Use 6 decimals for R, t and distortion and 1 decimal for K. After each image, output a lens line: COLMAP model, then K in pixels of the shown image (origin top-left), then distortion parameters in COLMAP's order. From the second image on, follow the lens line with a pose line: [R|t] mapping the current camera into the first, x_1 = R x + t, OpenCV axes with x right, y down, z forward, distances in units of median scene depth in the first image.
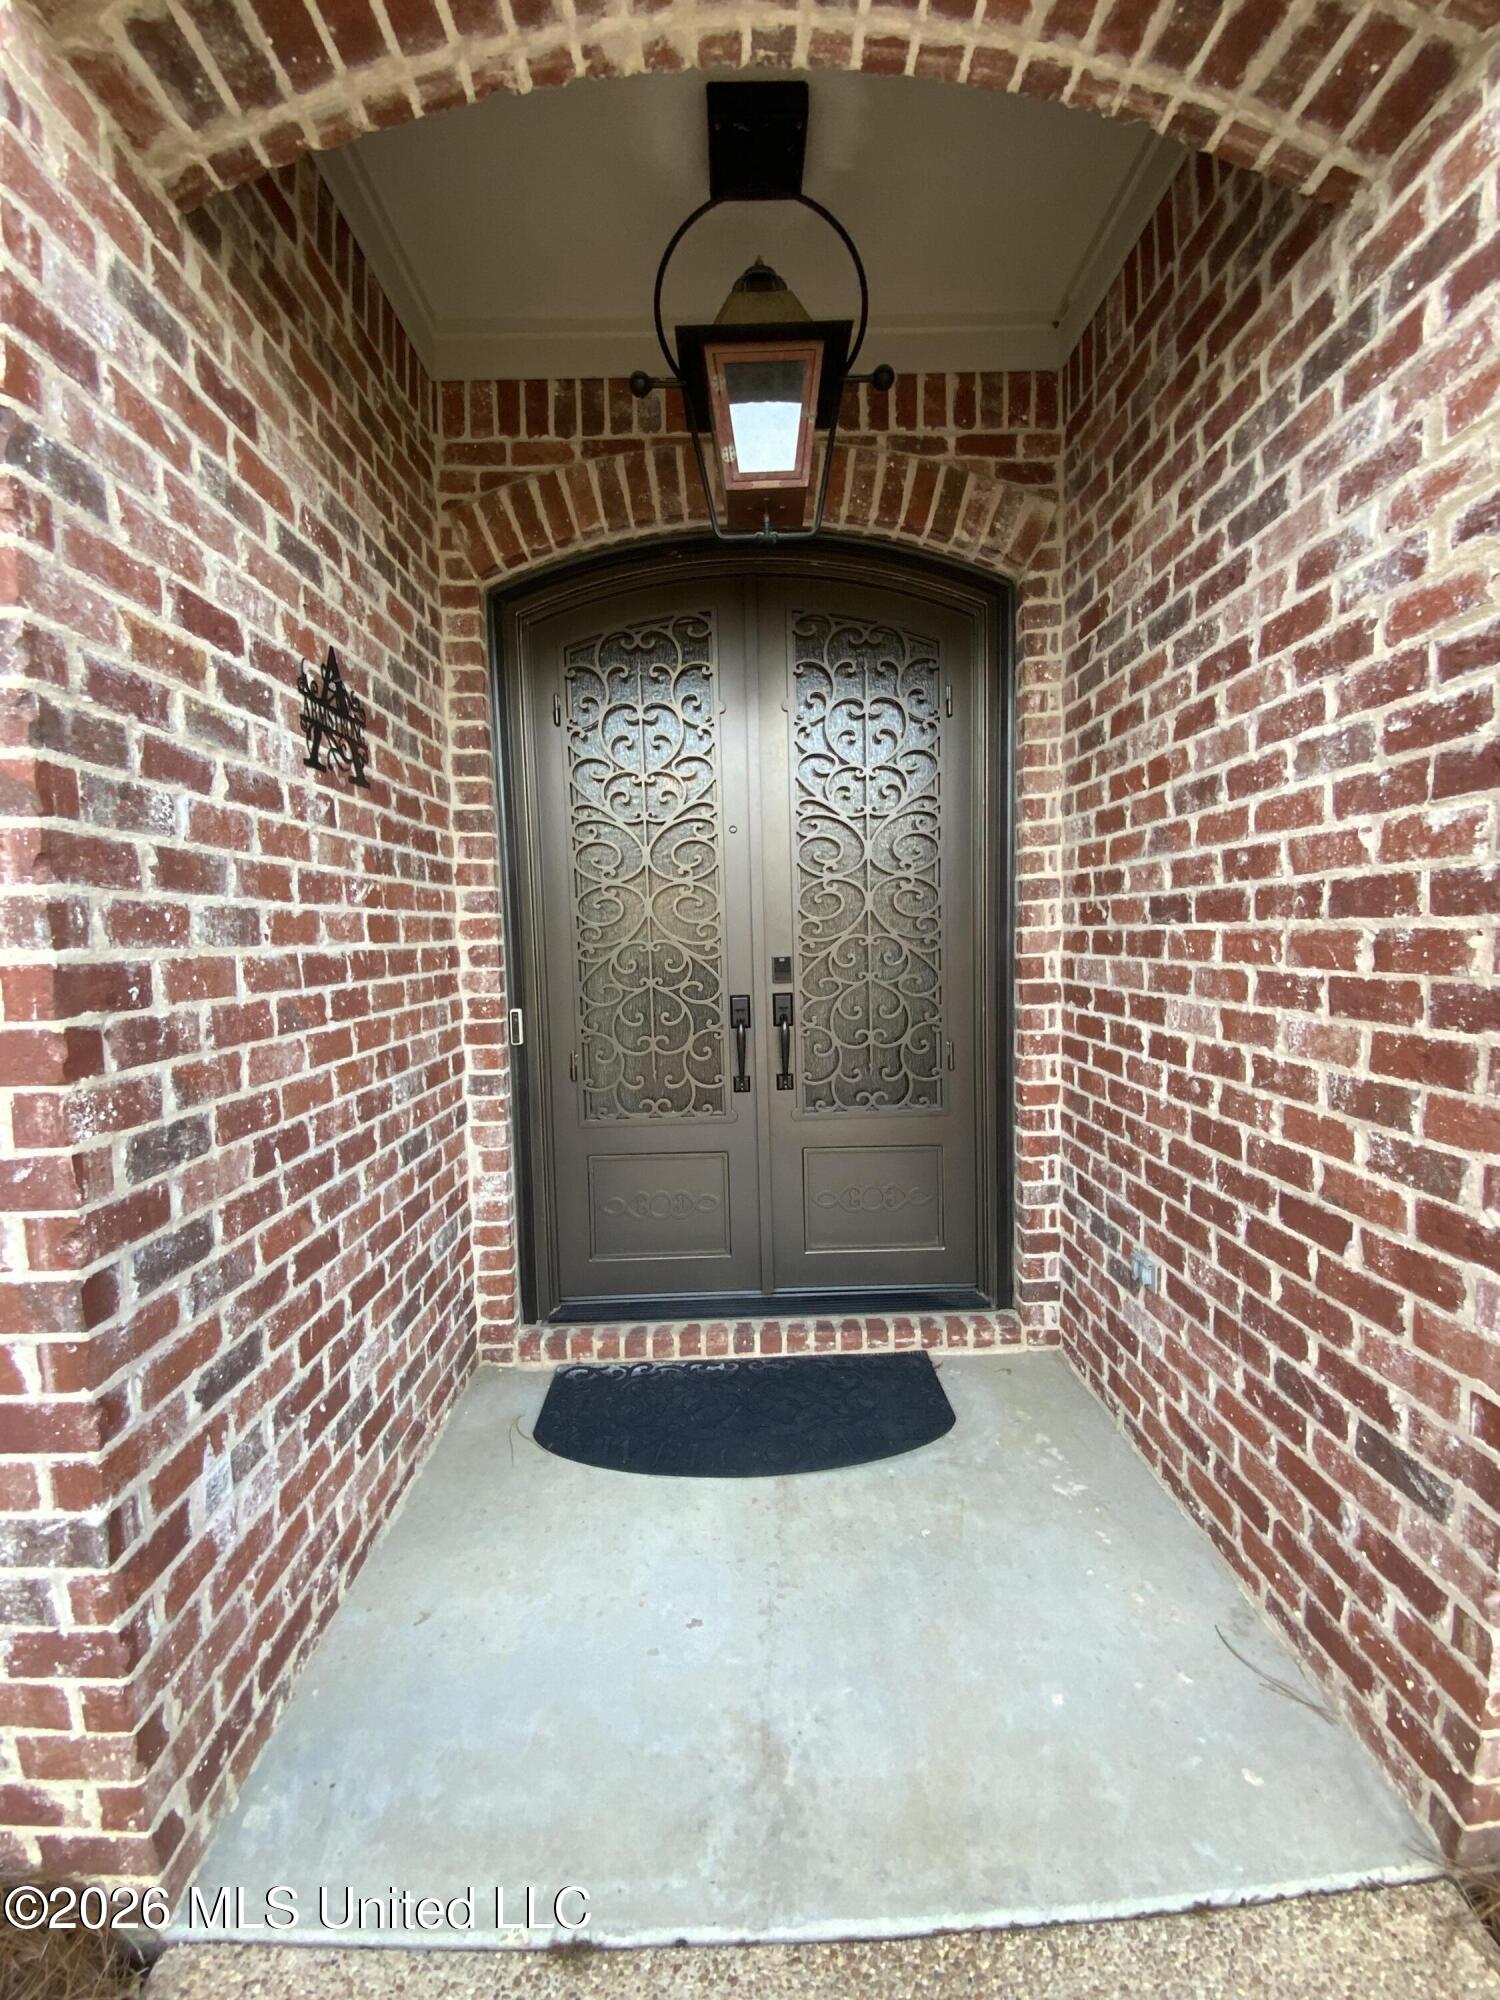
lens RADIAL K [[804.8, 0, 746.5], [0, 804.8, 997.7], [0, 0, 1]] dist [0.000814, 0.000038]
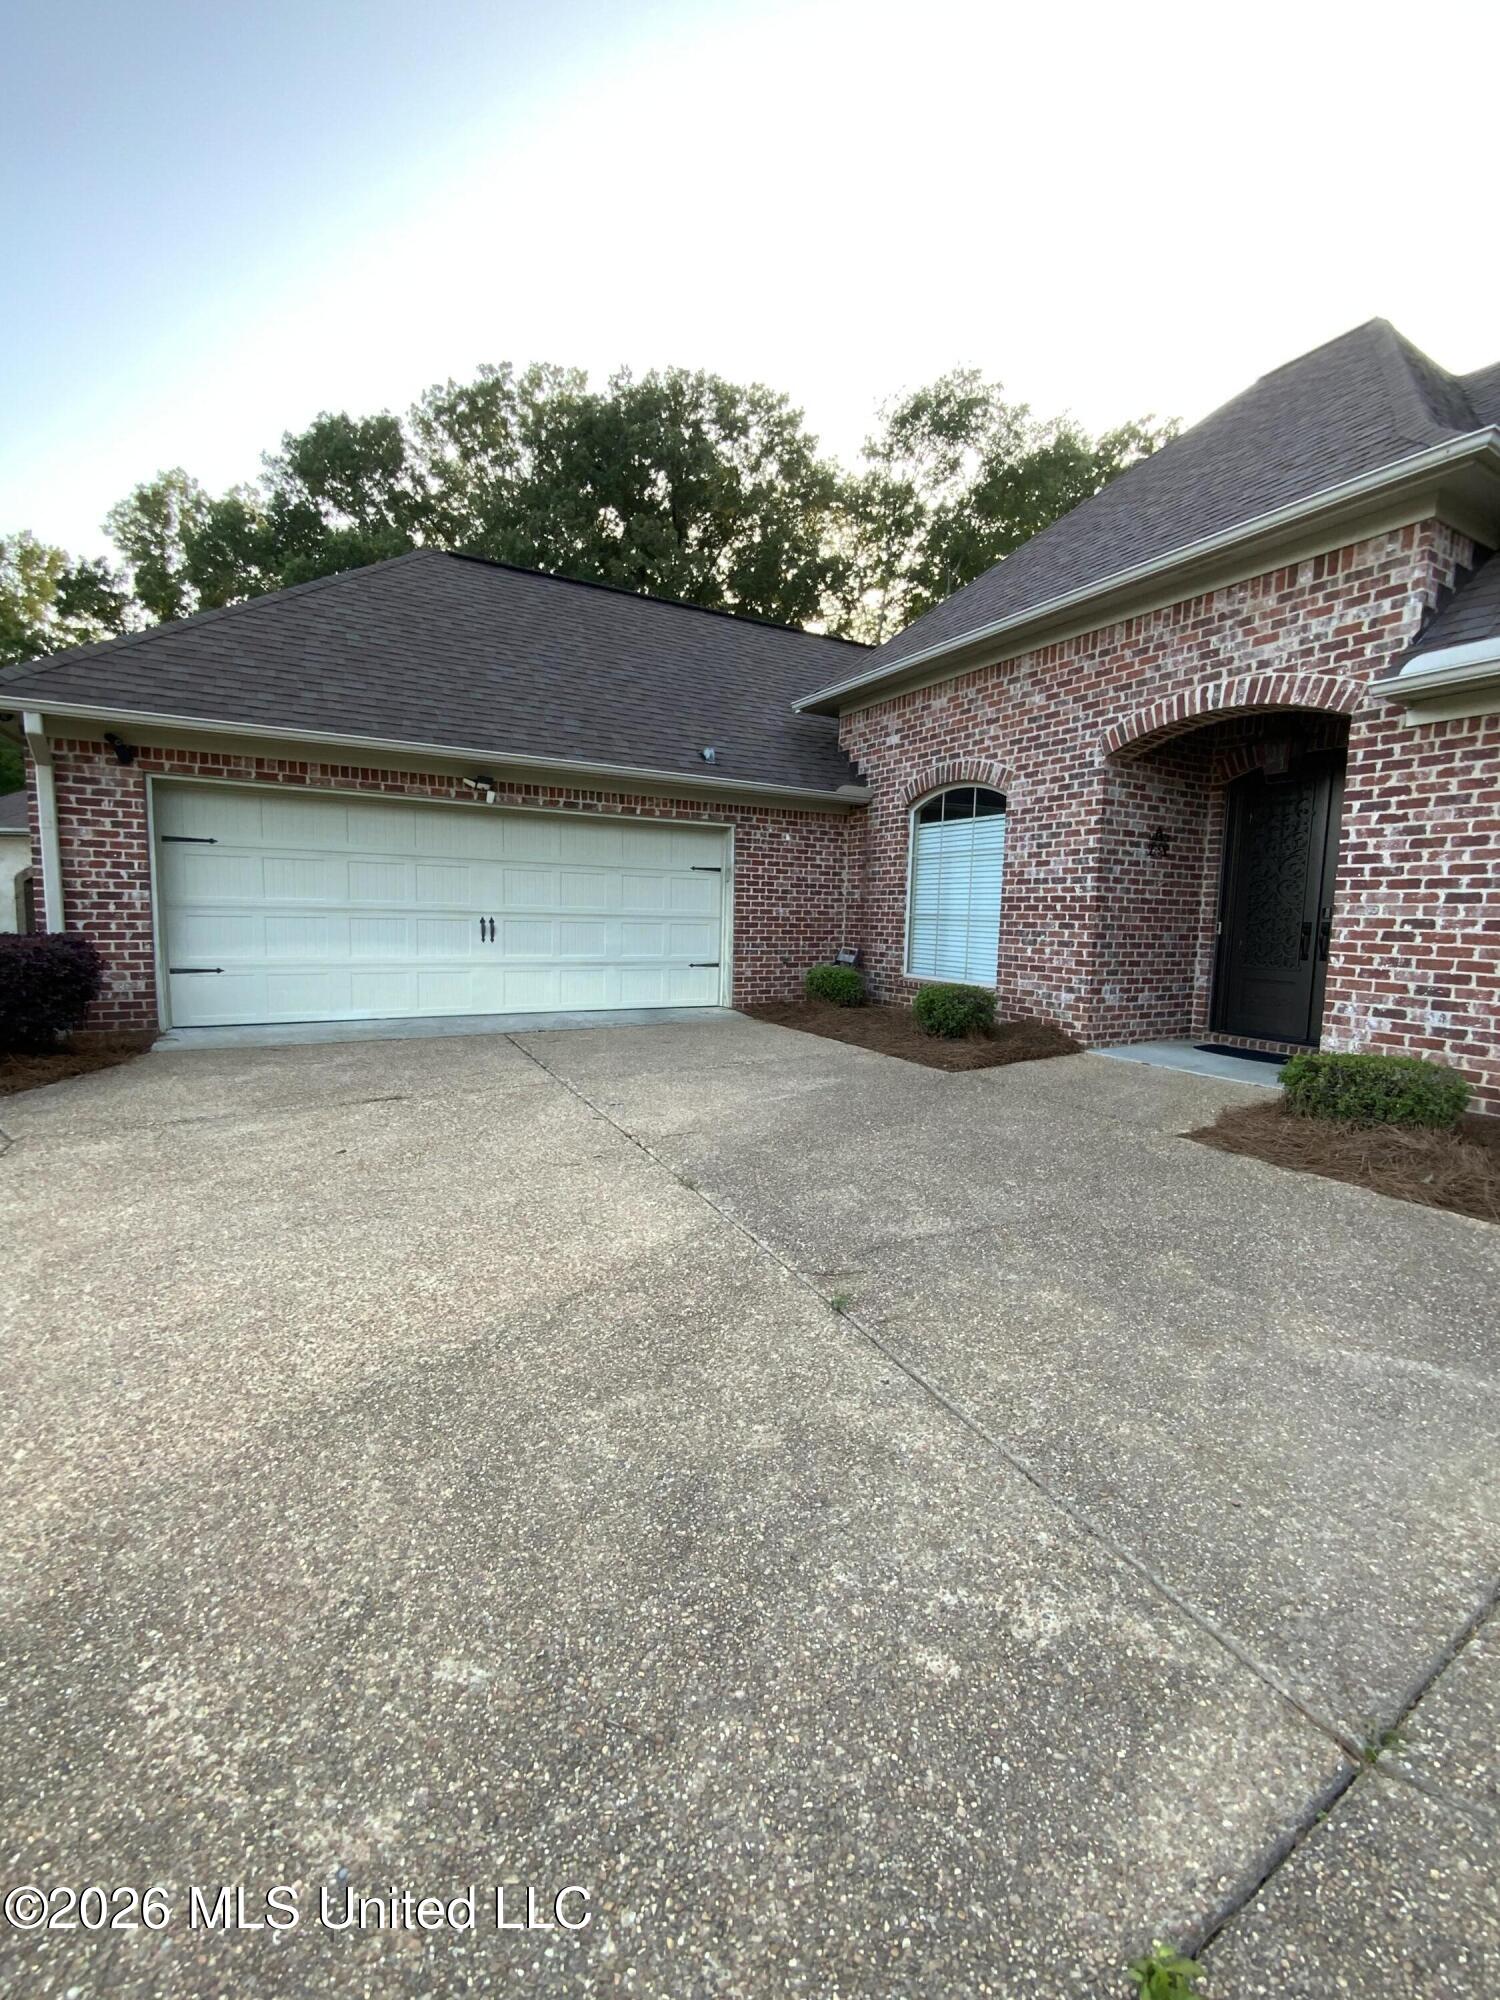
lens RADIAL K [[807.6, 0, 750.2], [0, 807.6, 1005.2], [0, 0, 1]] dist [0.011330, -0.011956]
pose [[0.457658, 0.124174, -0.880415, 2.447812], [-0.102501, 0.990966, 0.086484, 0.366903], [0.883200, 0.050663, 0.466251, -2.940477]]
